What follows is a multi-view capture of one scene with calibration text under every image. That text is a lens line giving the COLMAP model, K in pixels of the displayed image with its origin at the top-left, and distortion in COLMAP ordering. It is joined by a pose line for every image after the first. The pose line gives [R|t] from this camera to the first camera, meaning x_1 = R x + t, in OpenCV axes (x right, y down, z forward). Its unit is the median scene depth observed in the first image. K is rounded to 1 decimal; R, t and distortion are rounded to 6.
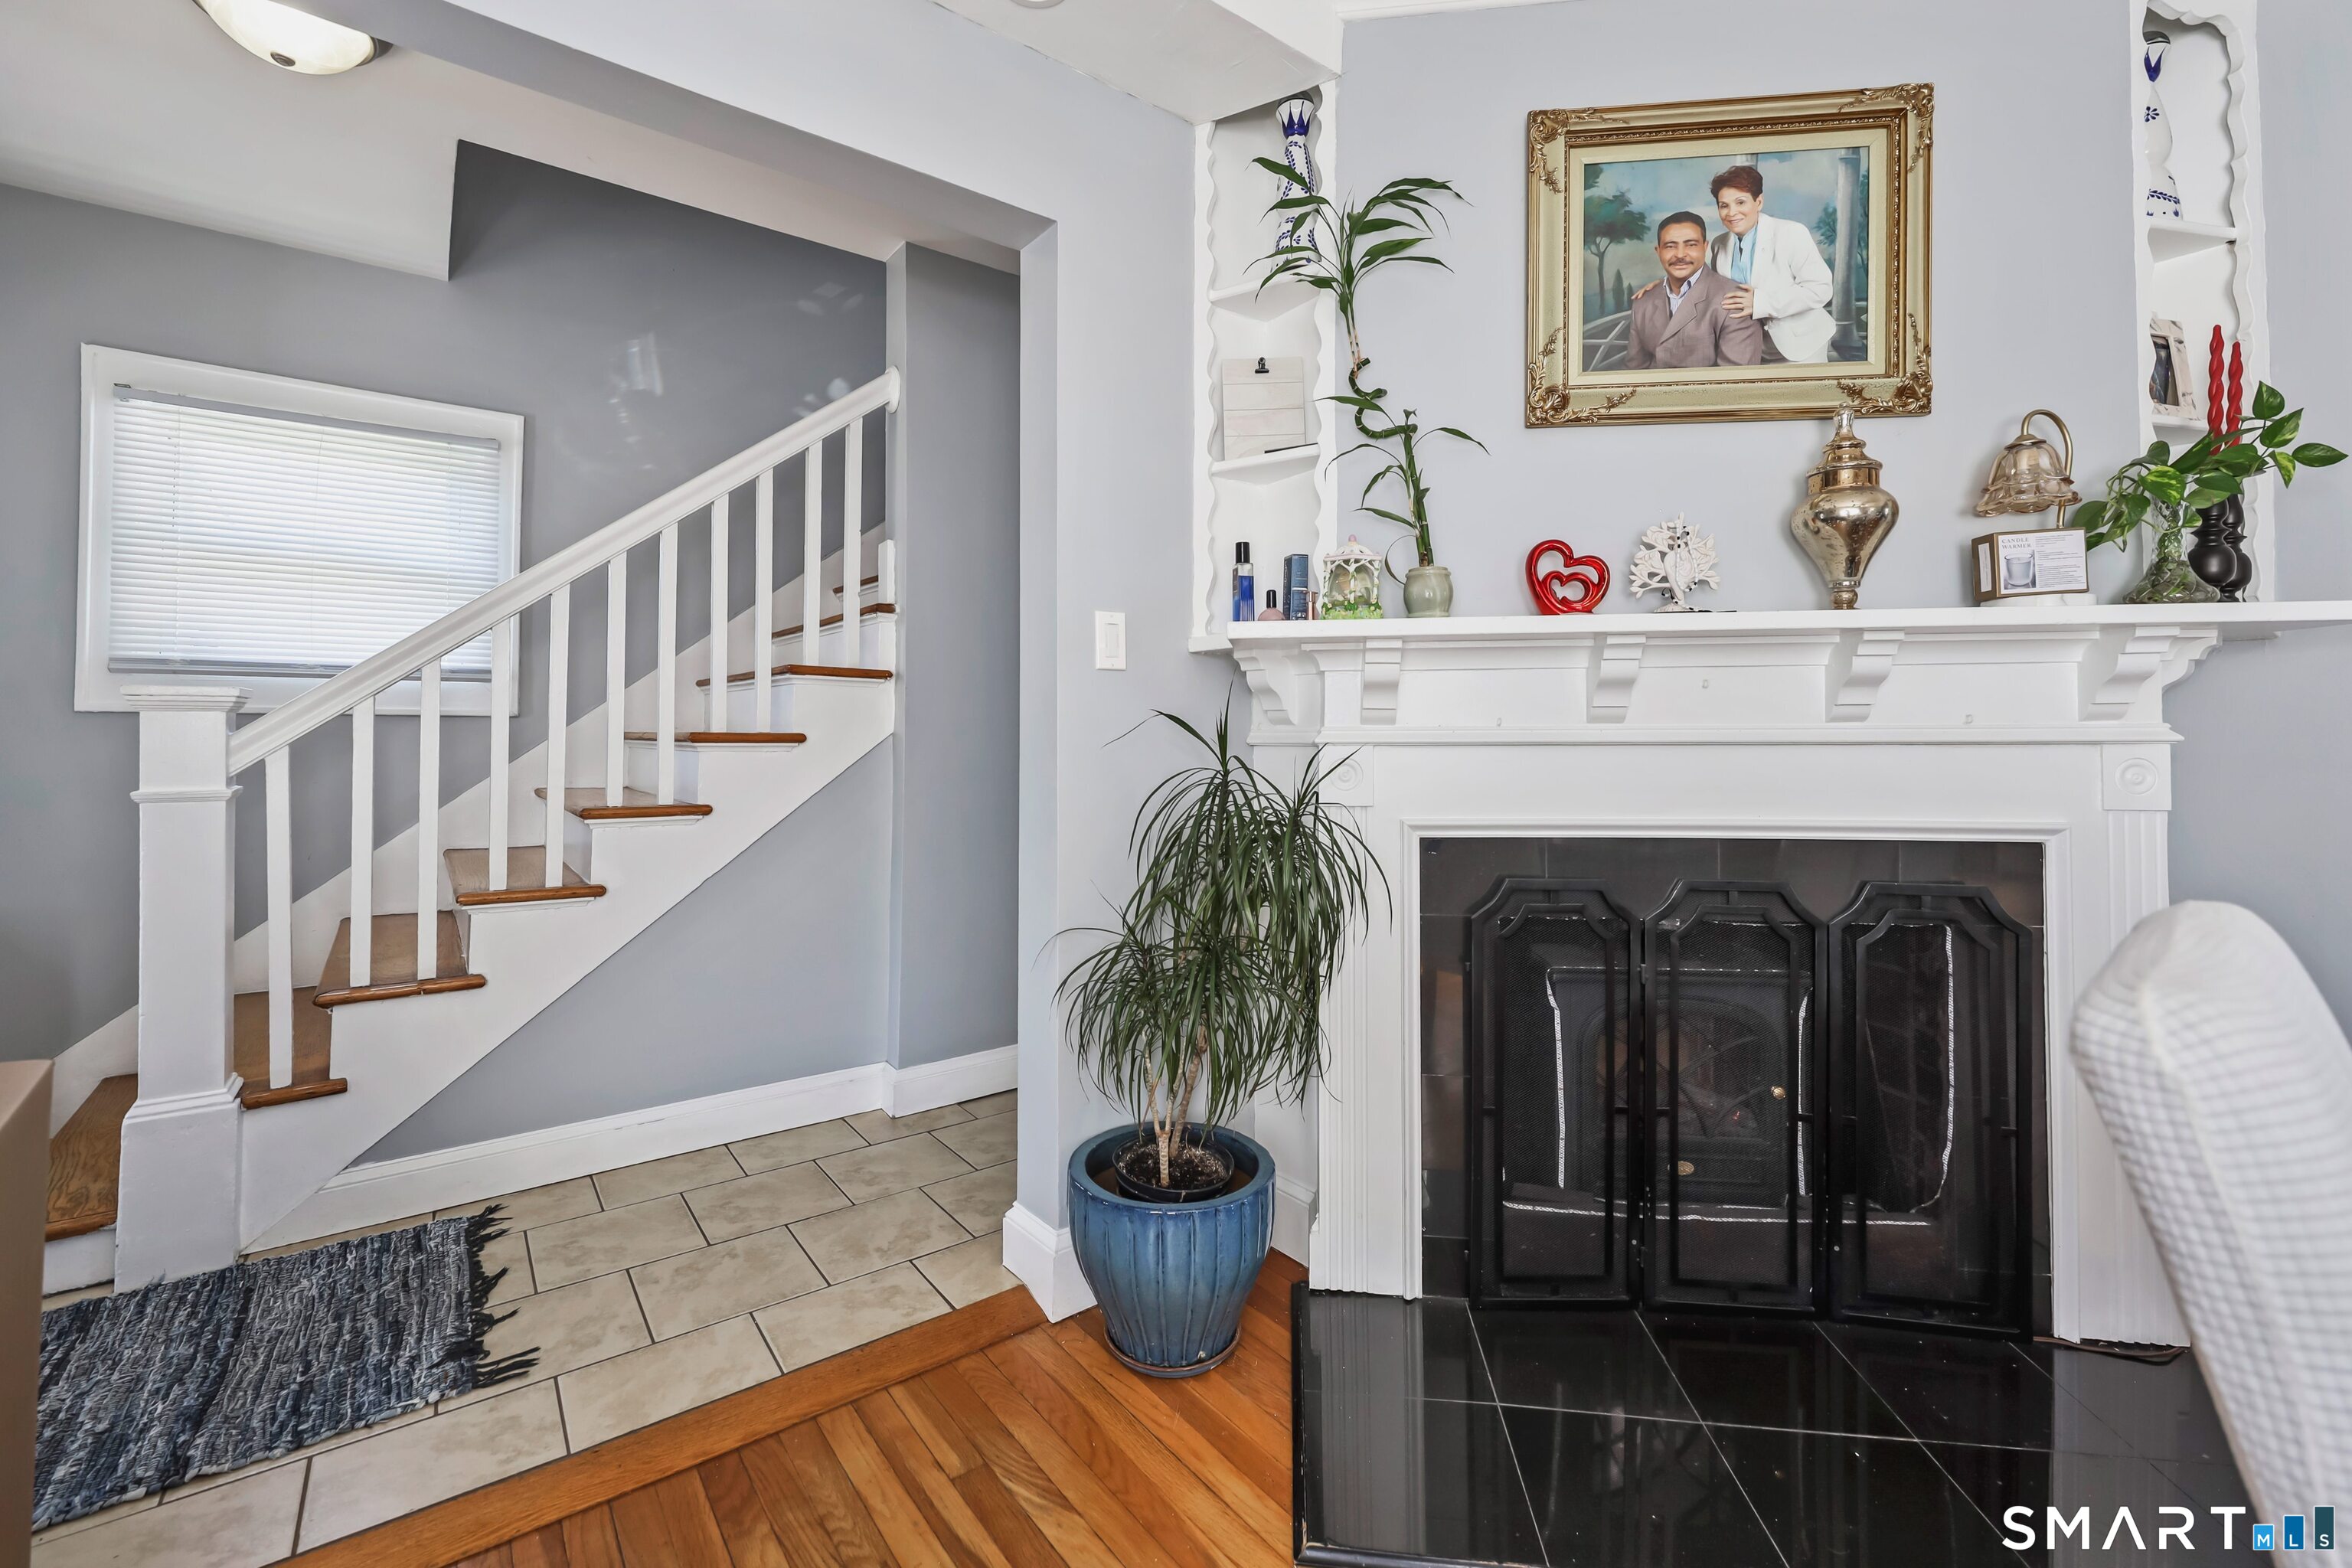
lens RADIAL K [[1001.3, 0, 1184.2], [0, 1001.3, 745.5], [0, 0, 1]] dist [0.000261, -0.000055]
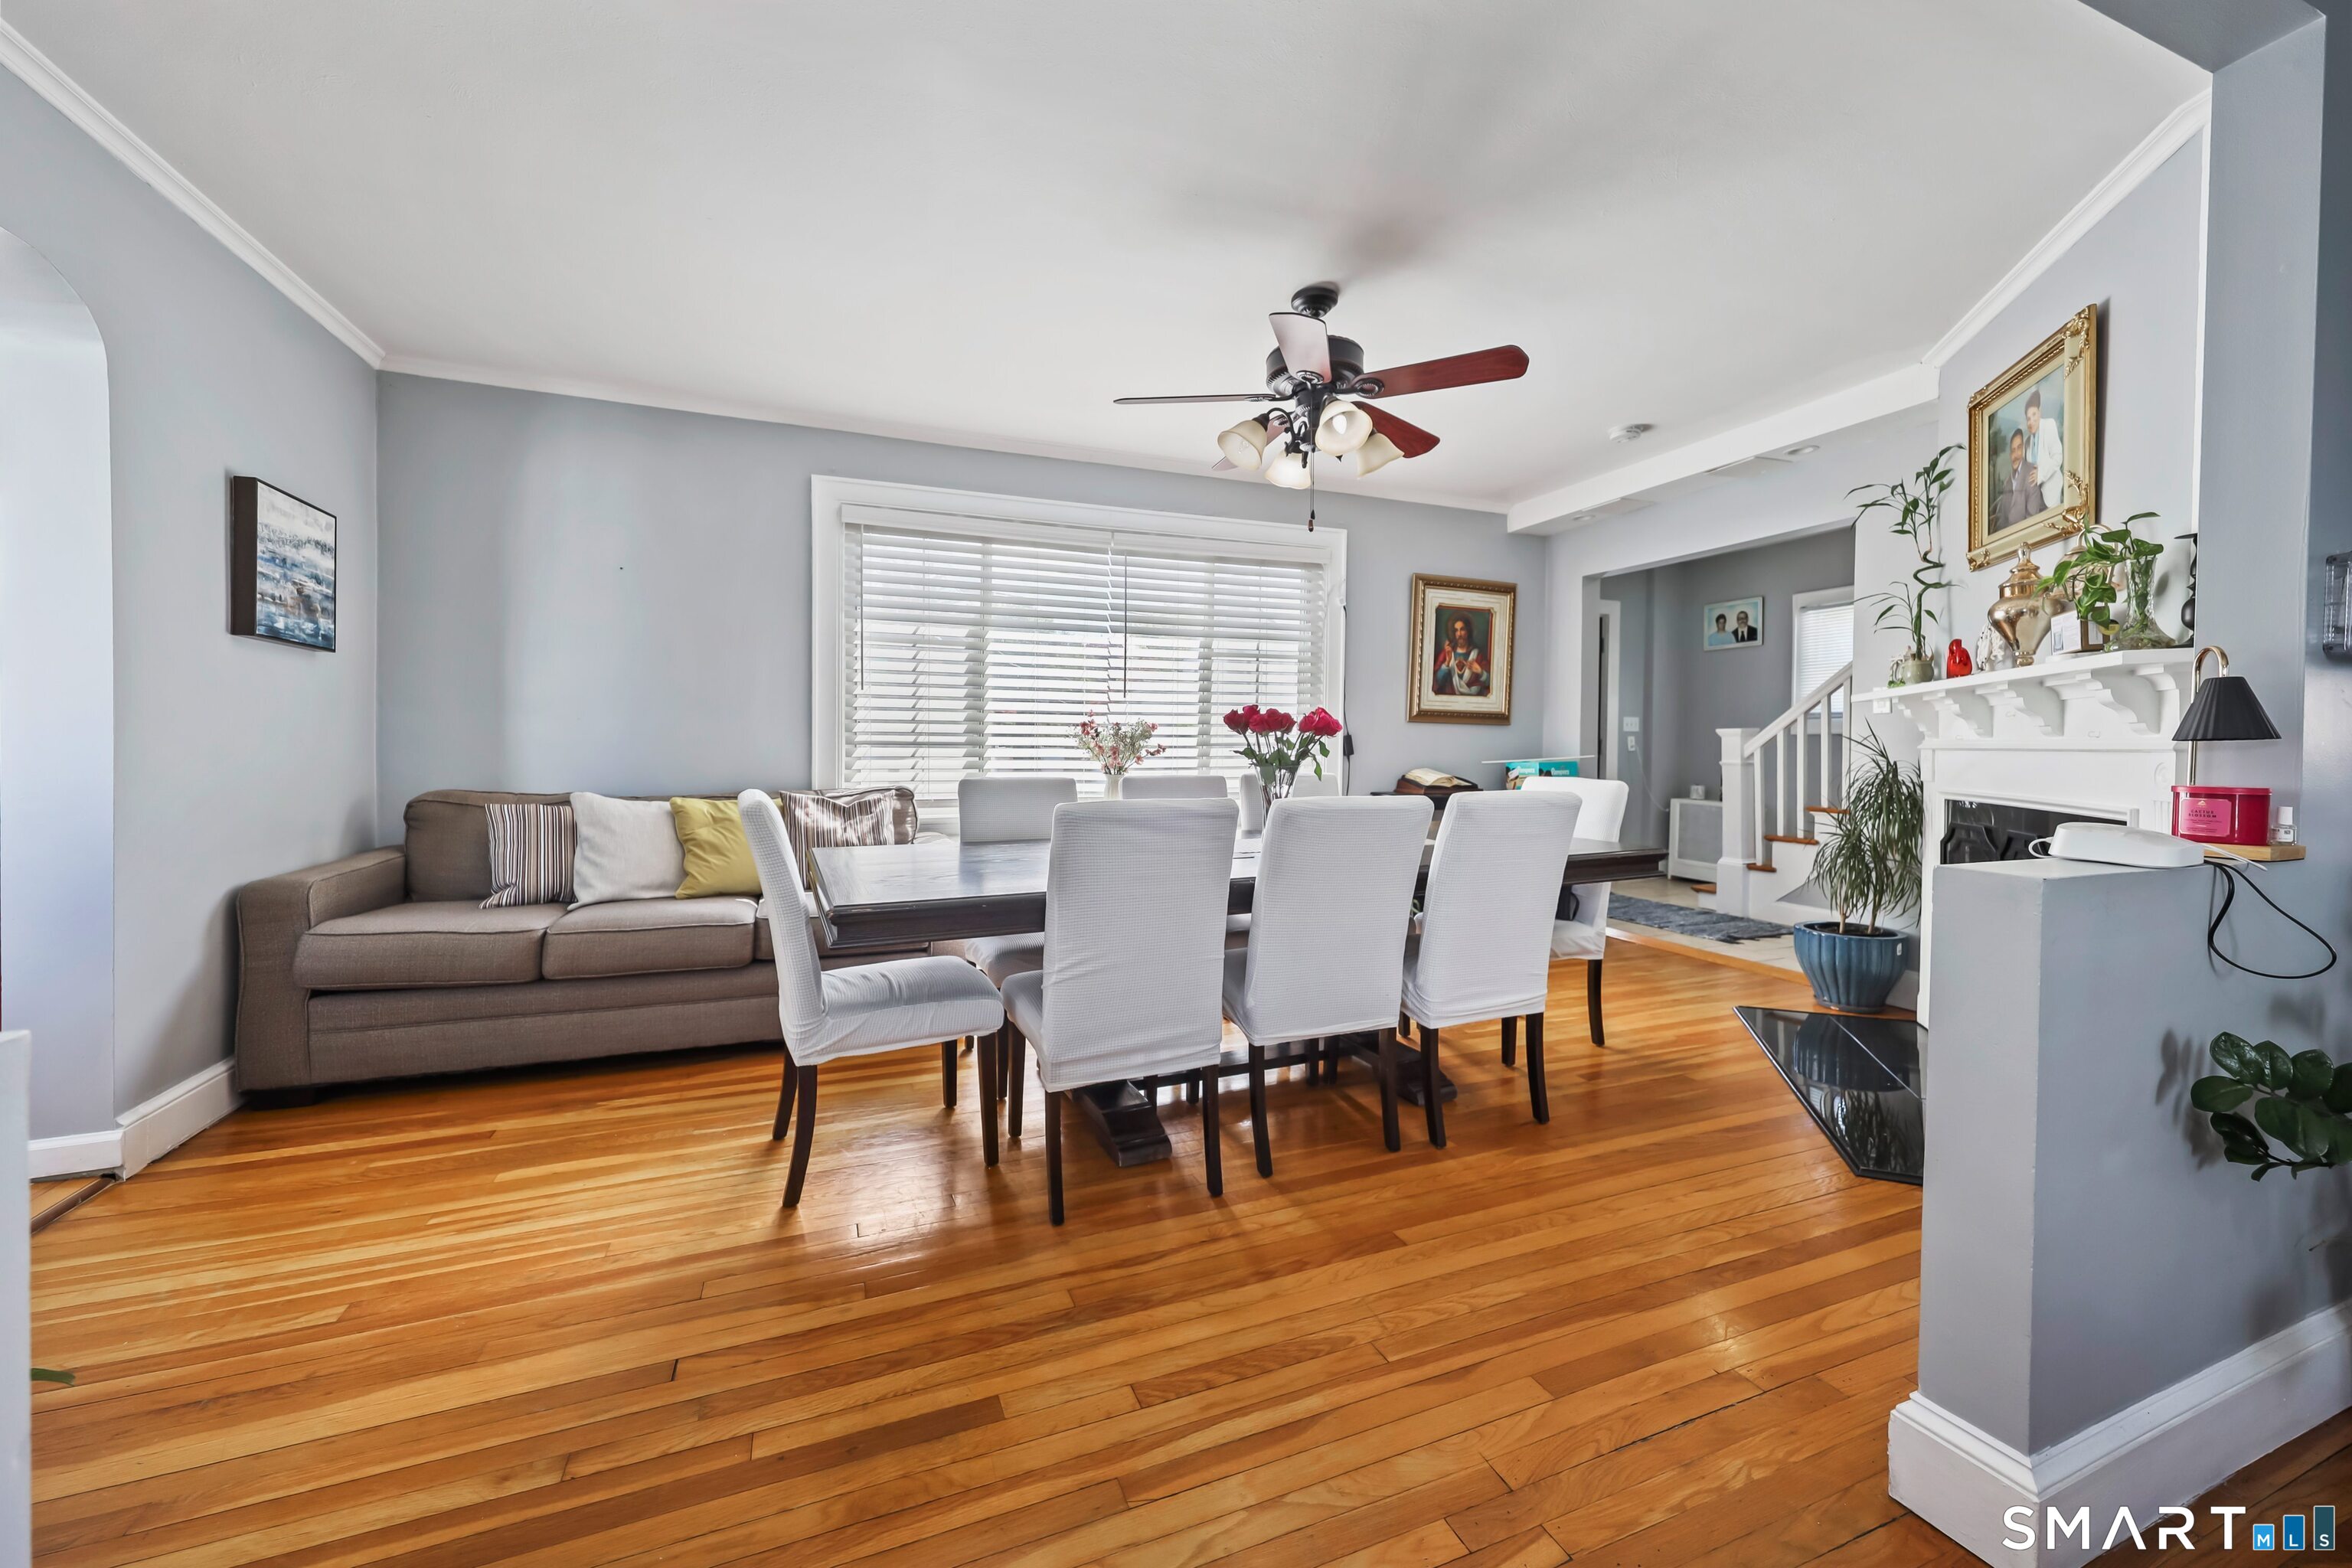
lens RADIAL K [[892.1, 0, 1168.9], [0, 892.1, 759.5], [0, 0, 1]] dist [-0.000128, -0.000068]
pose [[-0.278404, 0.016977, -0.960314, 2.283114], [-0.009305, 0.999749, 0.020372, -0.005182], [0.960419, 0.014607, -0.278177, 0.071165]]
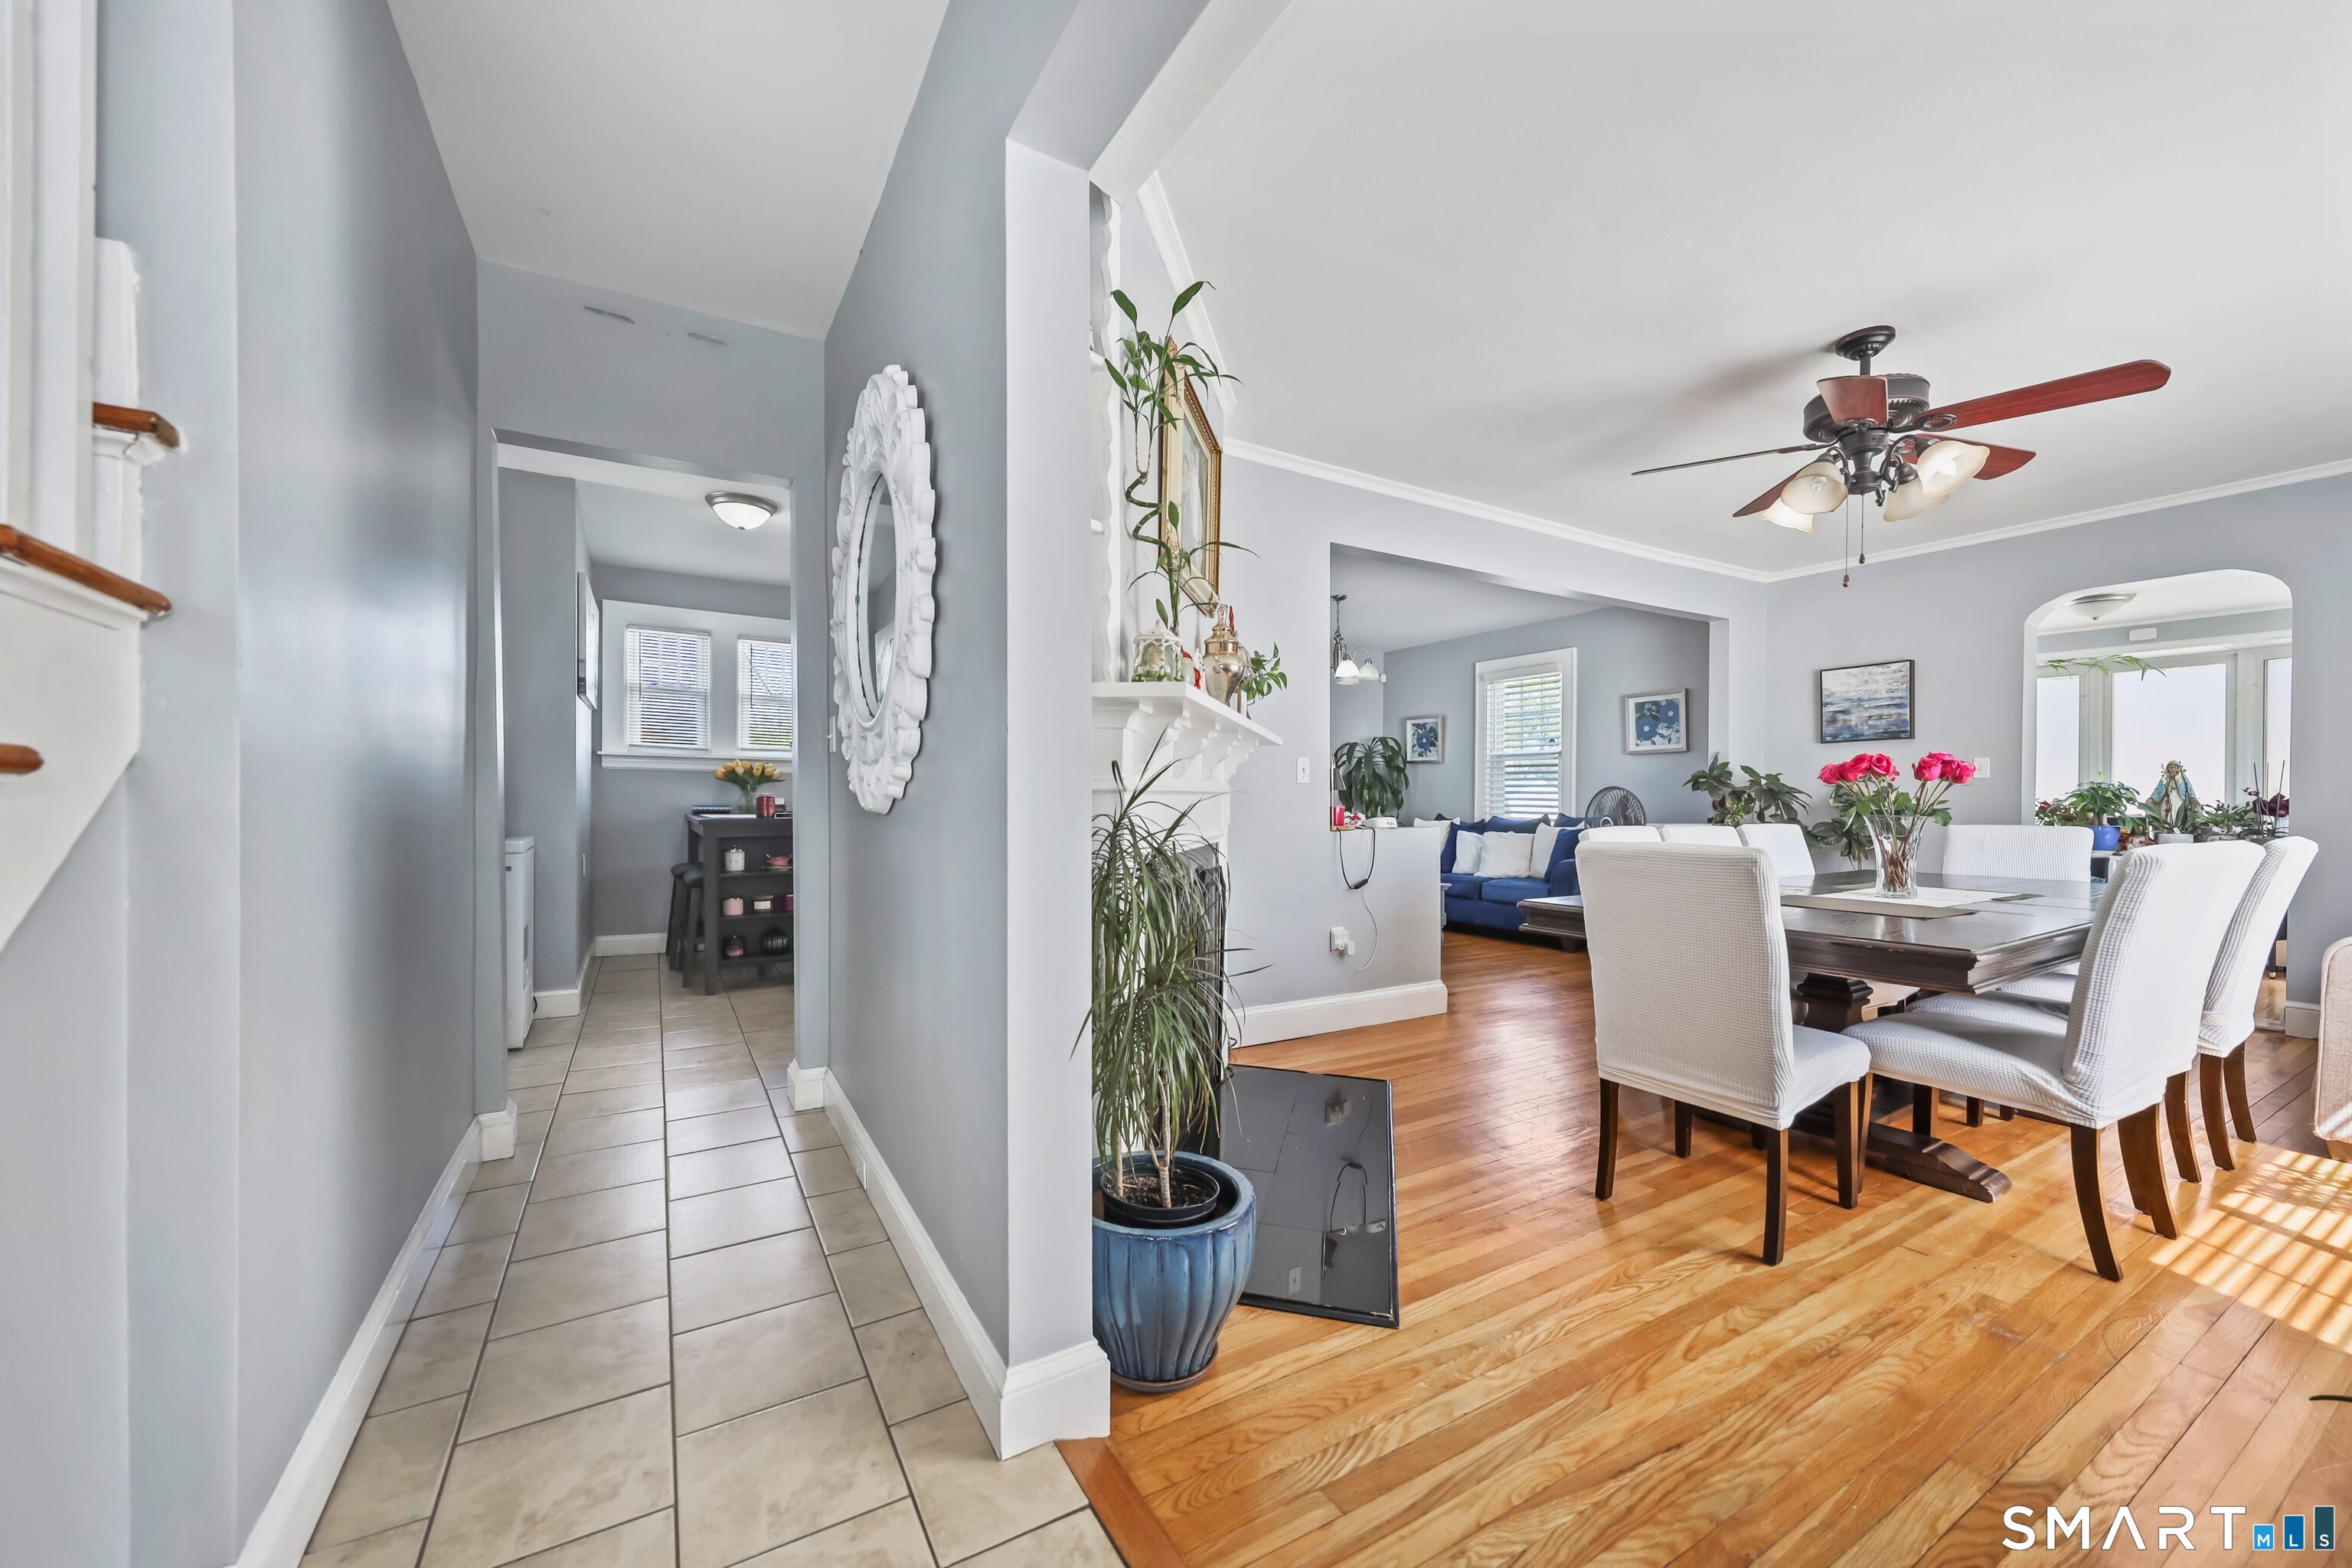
lens RADIAL K [[877.2, 0, 1160.9], [0, 877.2, 831.8], [0, 0, 1]] dist [0.000695, 0.000082]
pose [[0.128873, -0.038029, 0.990932, -0.916679], [0.000218, 0.999265, 0.038321, 0.007422], [-0.991661, -0.004723, 0.128787, 0.884492]]
